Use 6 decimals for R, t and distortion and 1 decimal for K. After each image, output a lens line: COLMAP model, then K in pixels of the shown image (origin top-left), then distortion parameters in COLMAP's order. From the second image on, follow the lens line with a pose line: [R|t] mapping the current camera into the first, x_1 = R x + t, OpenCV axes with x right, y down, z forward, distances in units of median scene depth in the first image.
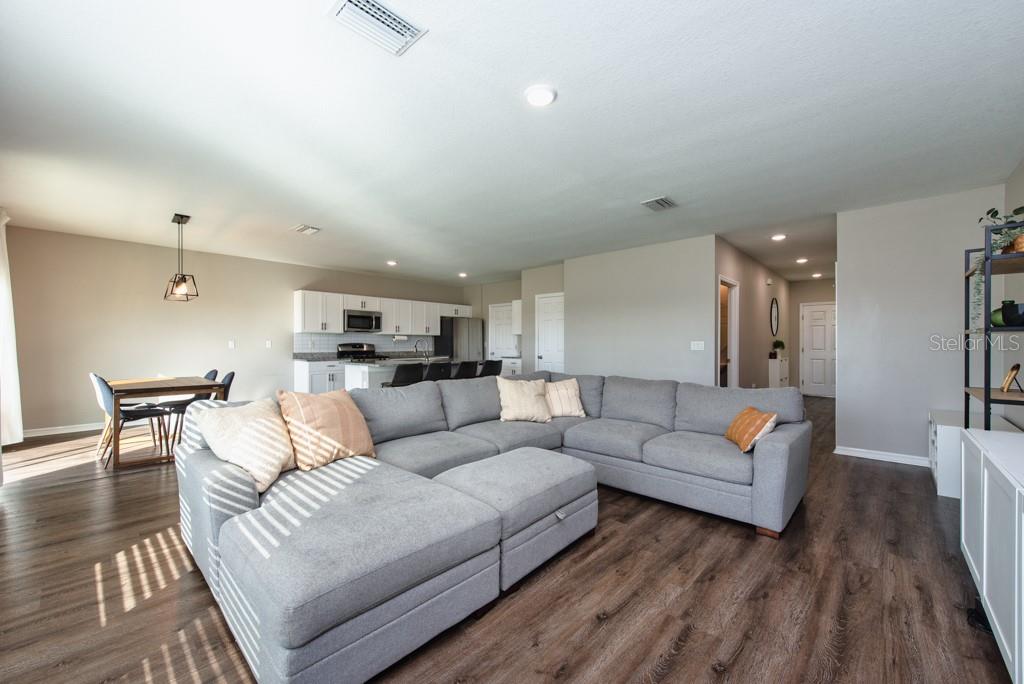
lens RADIAL K [[403.7, 0, 511.7], [0, 403.7, 342.4], [0, 0, 1]] dist [0.016970, -0.002206]
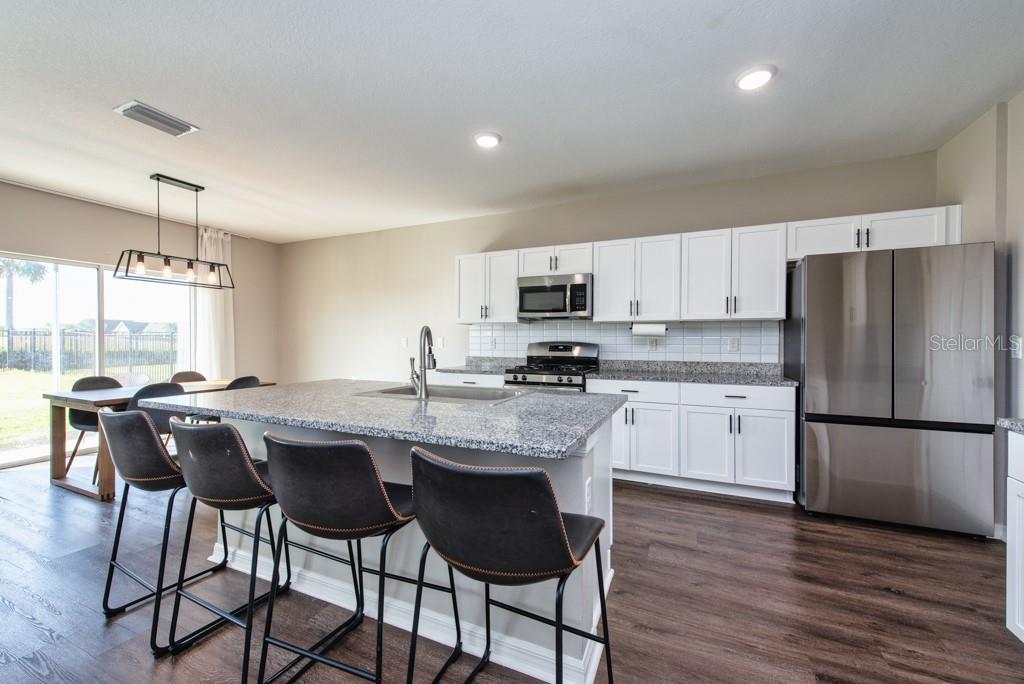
lens RADIAL K [[403.7, 0, 513.8], [0, 403.7, 343.7], [0, 0, 1]] dist [0.016970, -0.002206]
pose [[0.315198, 0.005785, -0.949008, 0.088095], [0.001267, 0.999978, 0.006516, 0.001450], [0.949025, -0.003256, 0.315184, 0.806169]]
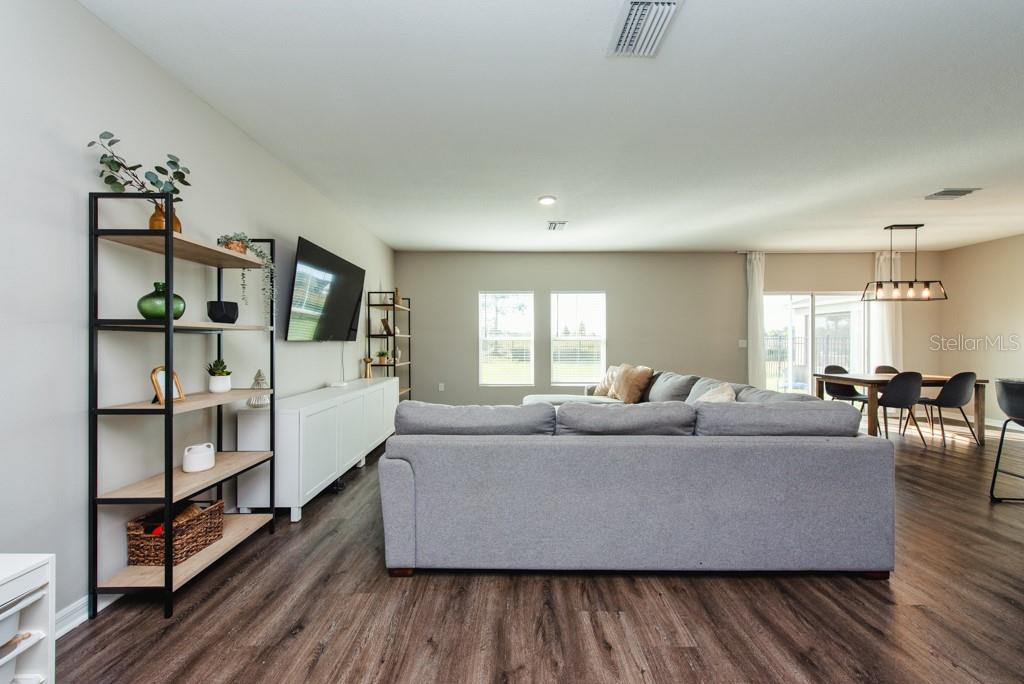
lens RADIAL K [[403.7, 0, 510.5], [0, 403.7, 341.8], [0, 0, 1]] dist [0.016970, -0.002206]
pose [[-0.736128, -0.000798, -0.676842, 0.410274], [0.001149, 0.999996, -0.002428, 0.001408], [0.676841, -0.002565, -0.736125, 0.646105]]
